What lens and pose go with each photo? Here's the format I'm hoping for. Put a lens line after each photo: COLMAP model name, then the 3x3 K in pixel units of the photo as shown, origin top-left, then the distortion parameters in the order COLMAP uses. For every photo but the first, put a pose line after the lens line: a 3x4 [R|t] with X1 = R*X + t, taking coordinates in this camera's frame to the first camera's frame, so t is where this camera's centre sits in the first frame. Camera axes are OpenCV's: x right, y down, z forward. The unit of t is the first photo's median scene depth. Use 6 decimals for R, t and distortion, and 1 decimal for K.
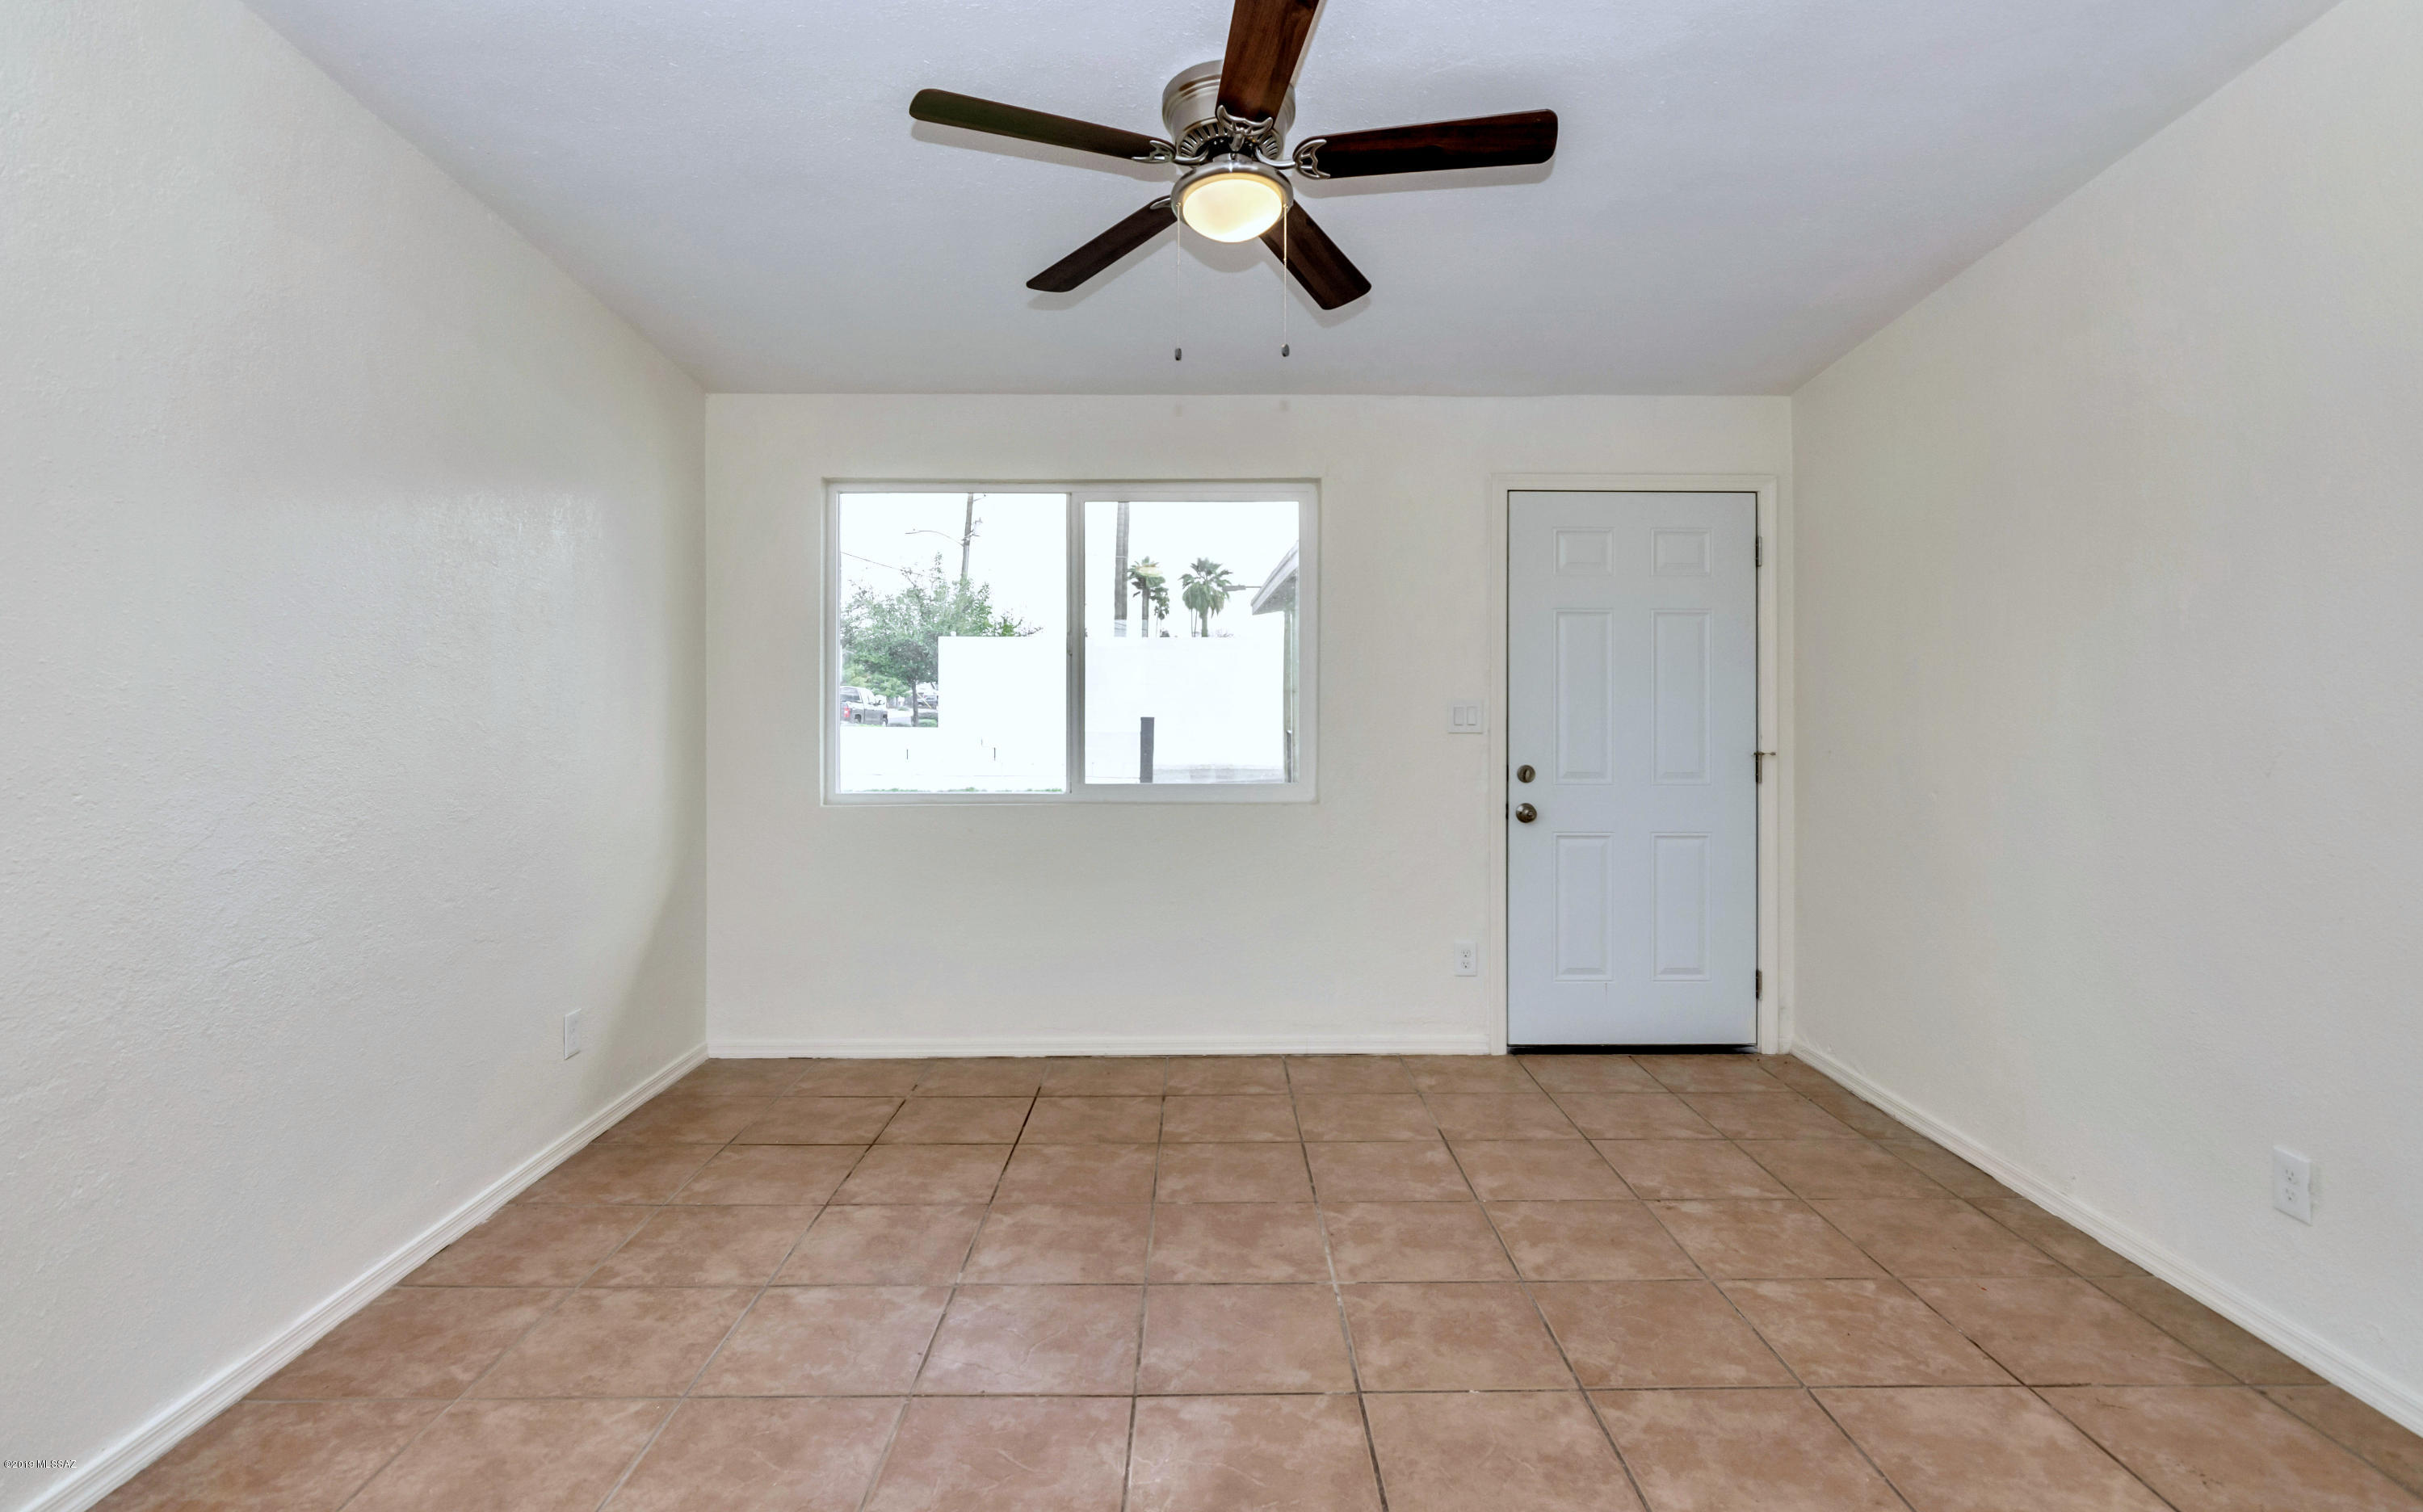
lens RADIAL K [[1181.4, 0, 1216.4], [0, 1181.4, 705.3], [0, 0, 1]] dist [0.001518, 0.000228]
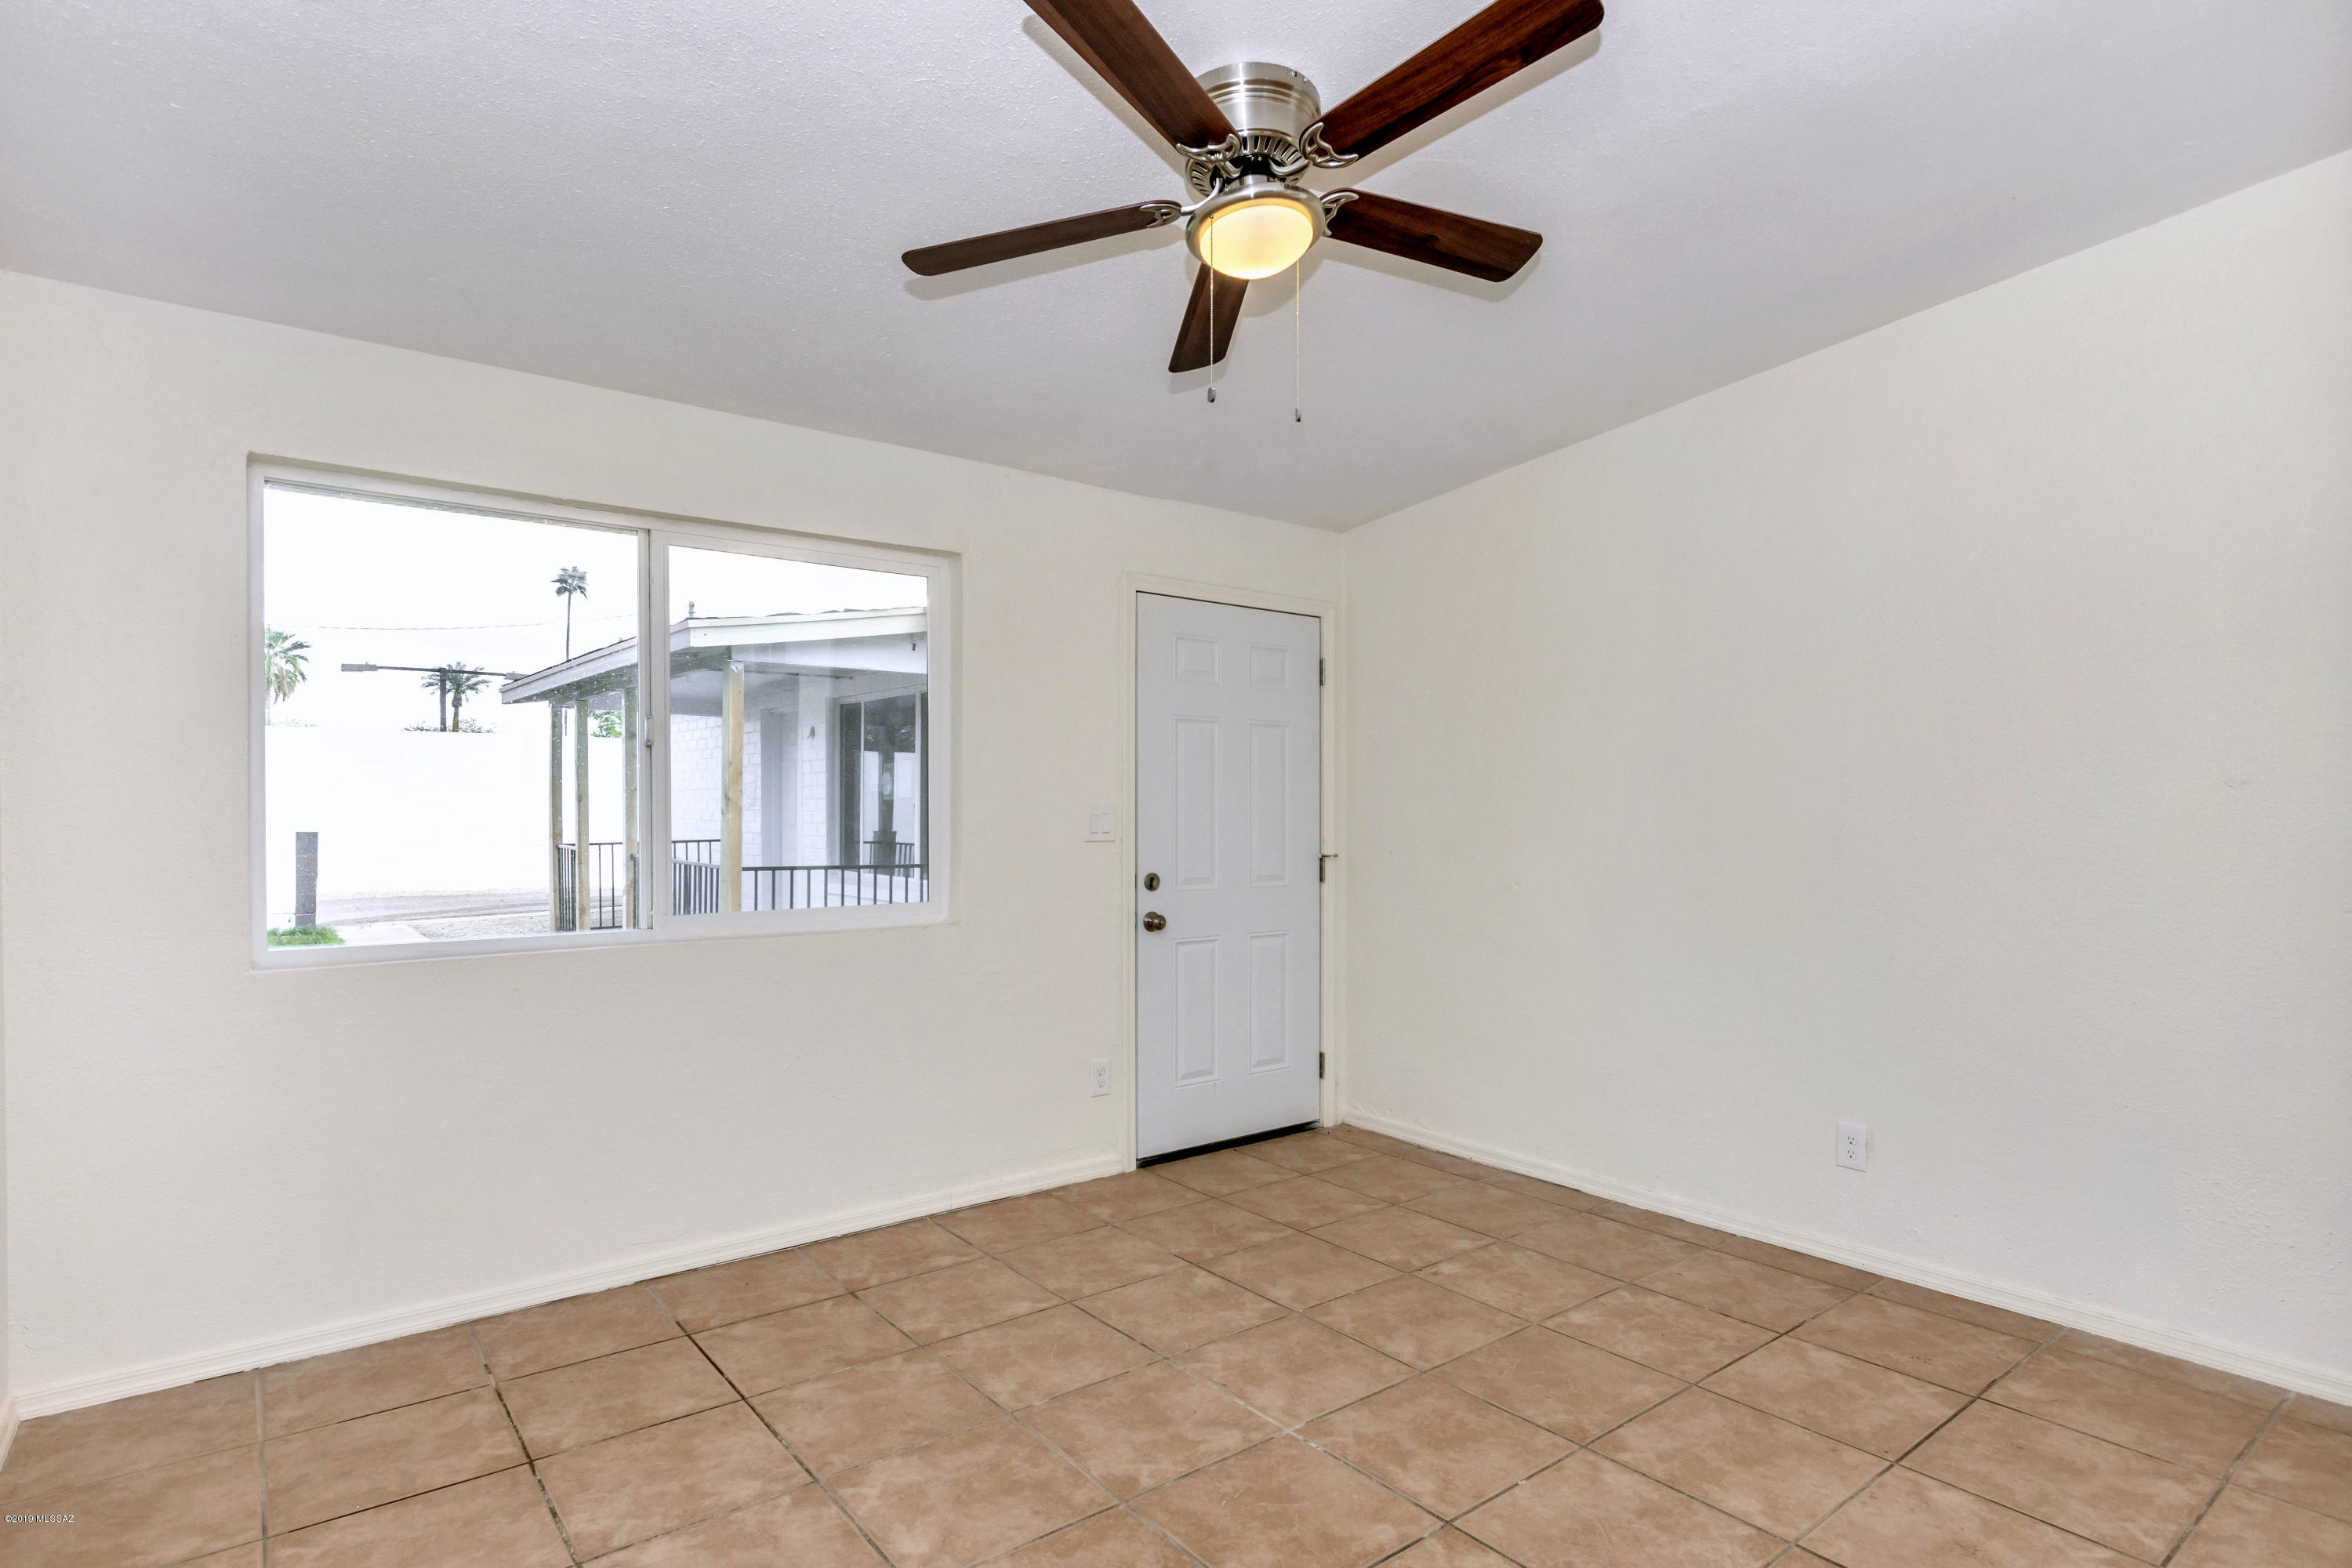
lens RADIAL K [[1217.2, 0, 1186.9], [0, 1217.2, 821.9], [0, 0, 1]] dist [-0.003231, -0.000144]
pose [[0.793664, -0.006372, 0.608323, -0.458820], [0.002982, 0.999974, 0.006584, 0.002344], [-0.608349, -0.003412, 0.793662, 0.245435]]
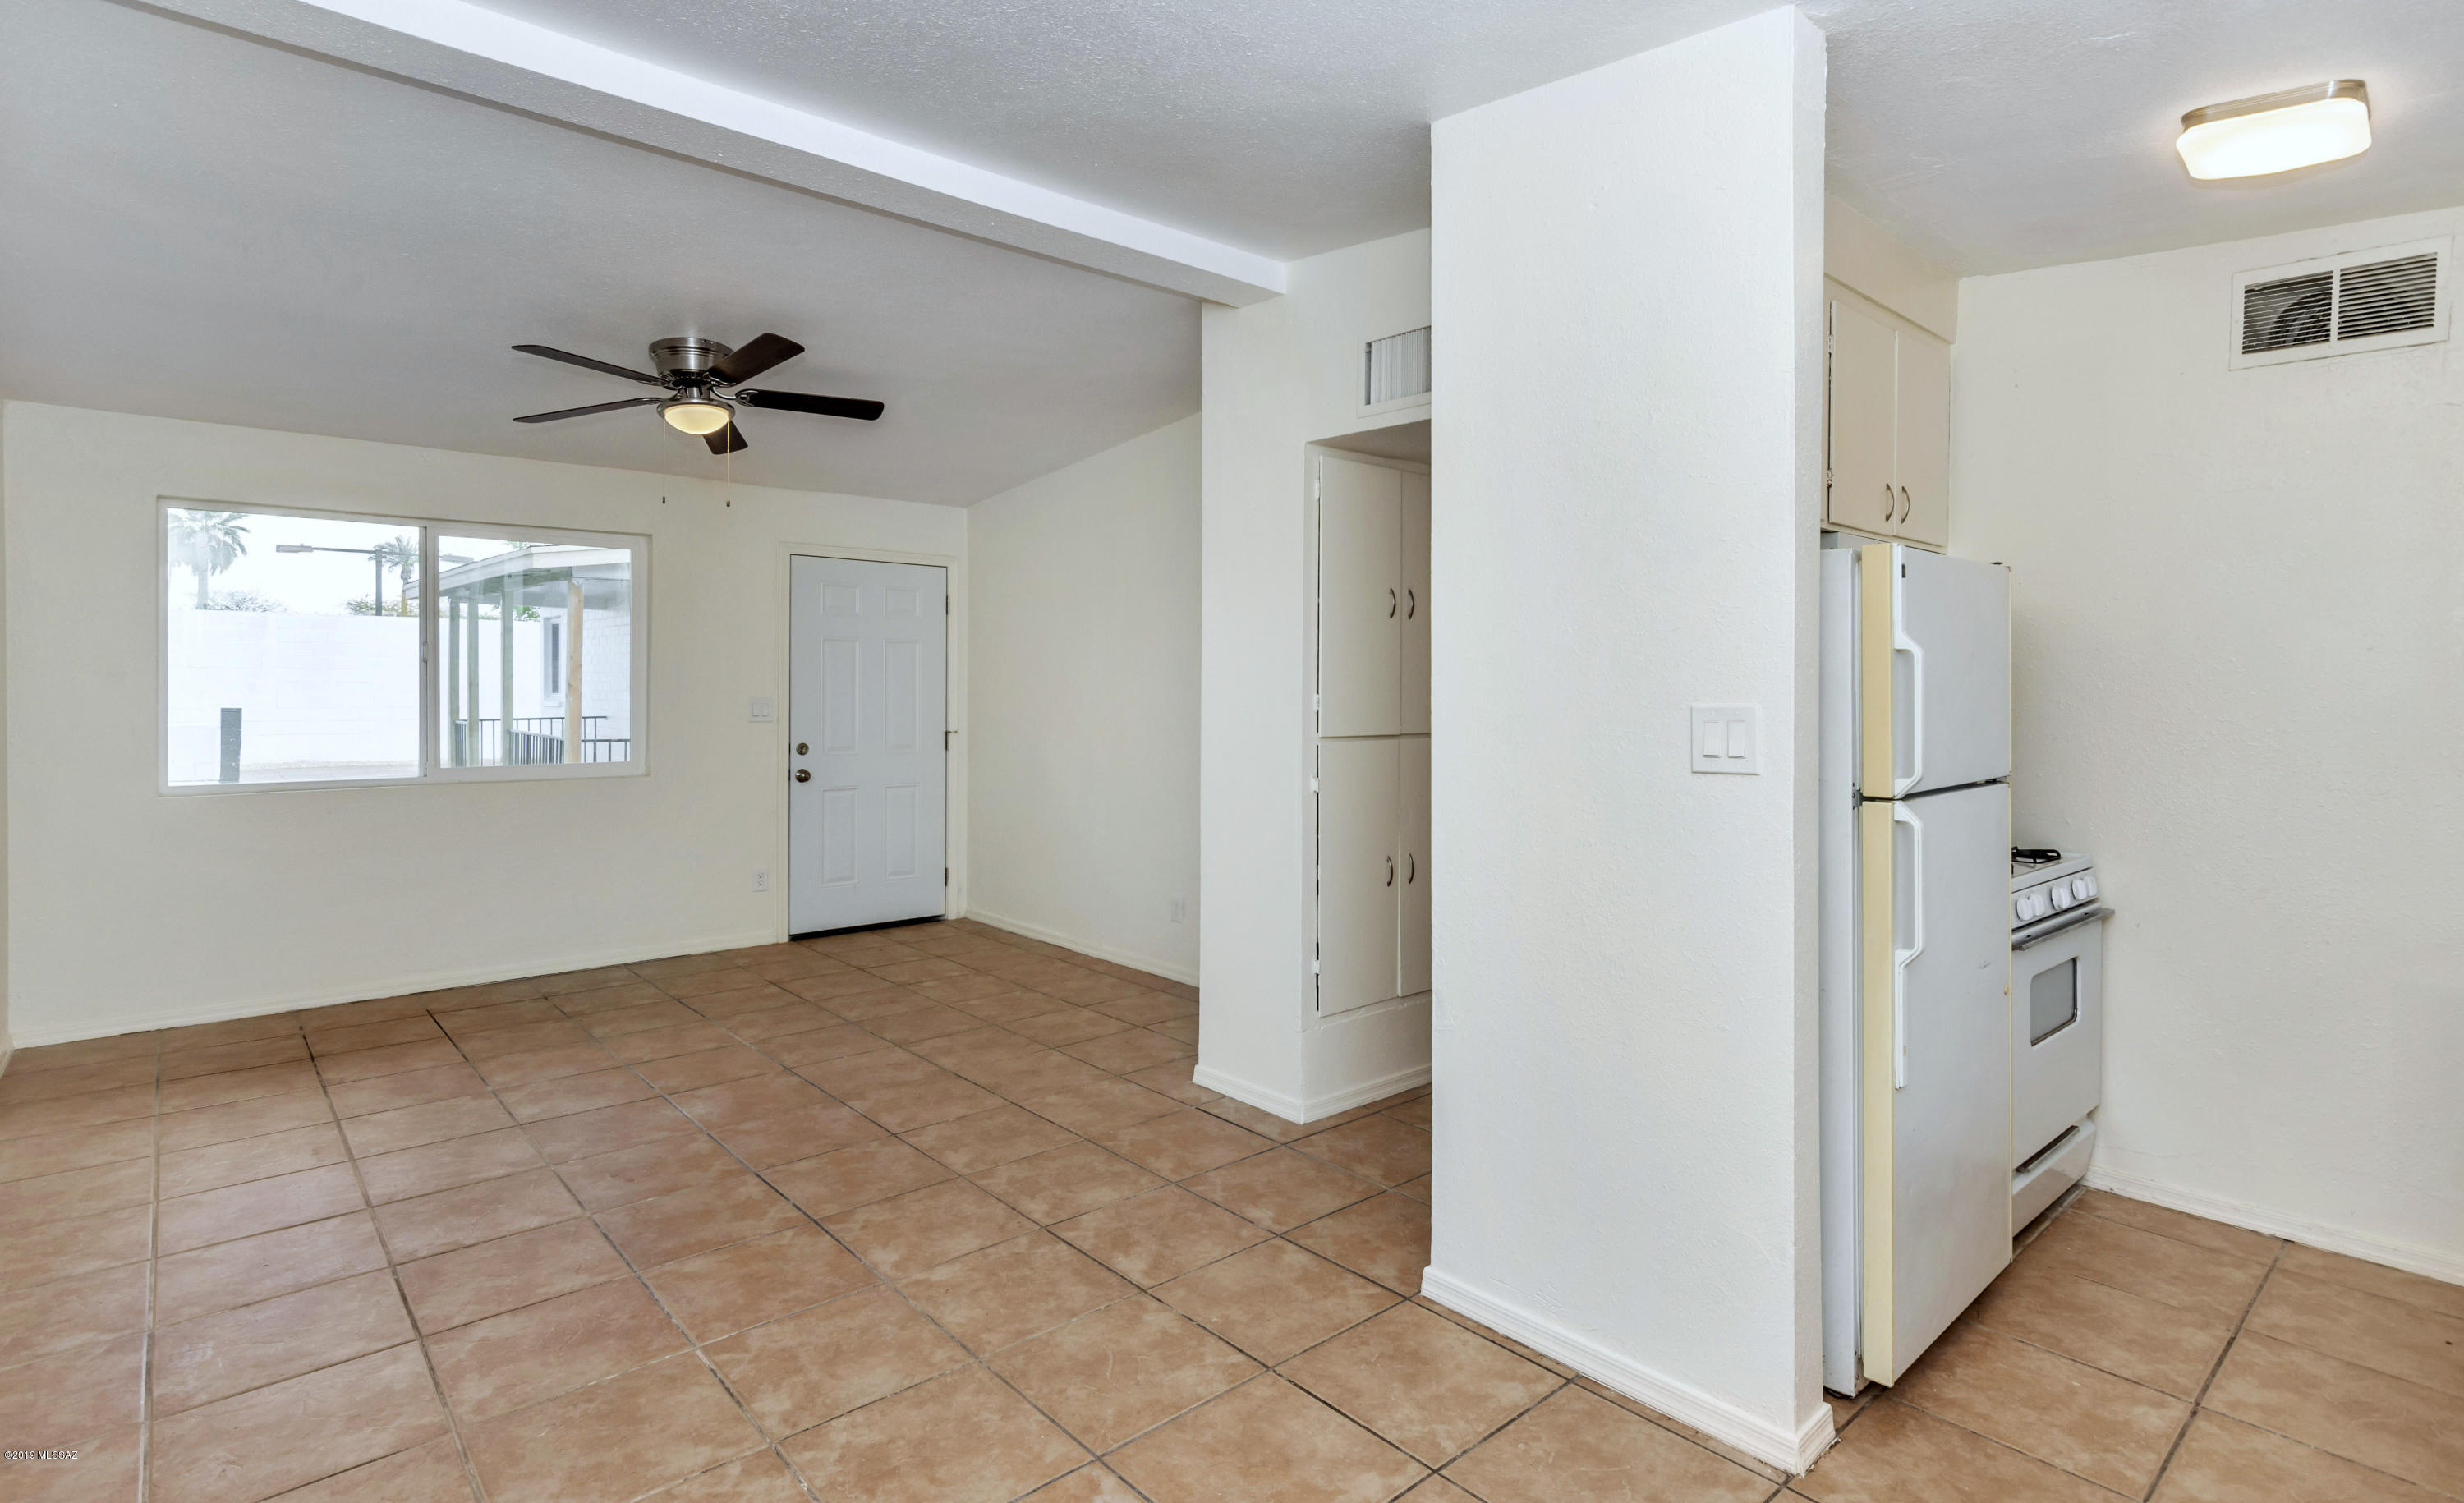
lens RADIAL K [[1198.9, 0, 1233.9], [0, 1198.9, 696.2], [0, 0, 1]] dist [-0.000258, 0.000245]
pose [[0.755498, -0.000532, 0.655151, -0.426369], [-0.002999, 0.999986, 0.004270, -0.020924], [-0.655144, -0.005191, 0.755486, -0.656772]]
